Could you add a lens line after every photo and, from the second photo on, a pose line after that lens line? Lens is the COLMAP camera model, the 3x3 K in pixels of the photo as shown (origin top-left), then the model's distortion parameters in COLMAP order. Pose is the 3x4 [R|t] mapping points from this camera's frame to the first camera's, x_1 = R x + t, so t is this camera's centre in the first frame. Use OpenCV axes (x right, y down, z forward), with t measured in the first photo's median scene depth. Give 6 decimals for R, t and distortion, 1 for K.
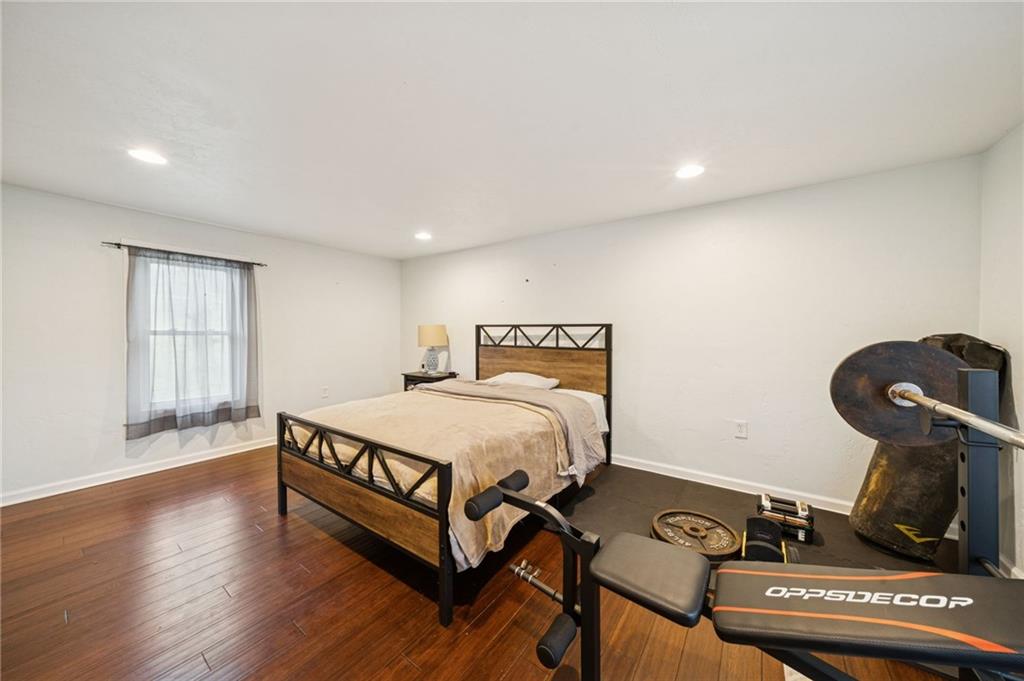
lens RADIAL K [[351.3, 0, 509.0], [0, 351.3, 338.2], [0, 0, 1]] dist [-0.002089, -0.000188]
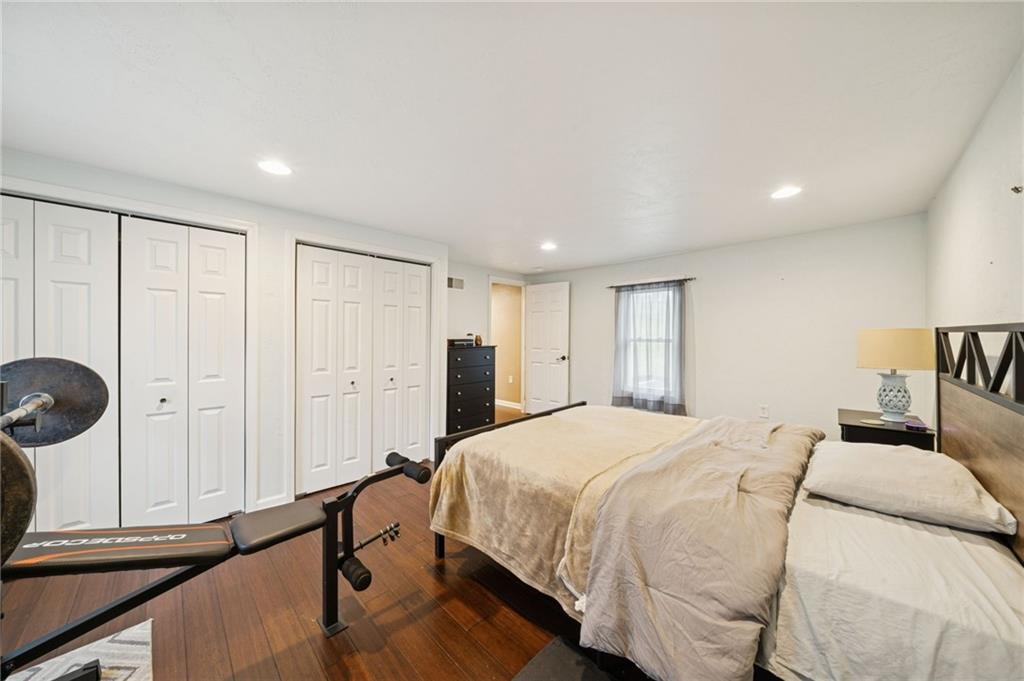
lens RADIAL K [[351.3, 0, 509.0], [0, 351.3, 338.2], [0, 0, 1]] dist [-0.002089, -0.000188]
pose [[-0.175520, -0.002273, -0.984473, 0.532991], [-0.024588, 0.999696, 0.002076, -0.012773], [0.984169, 0.024570, -0.175523, 0.706110]]
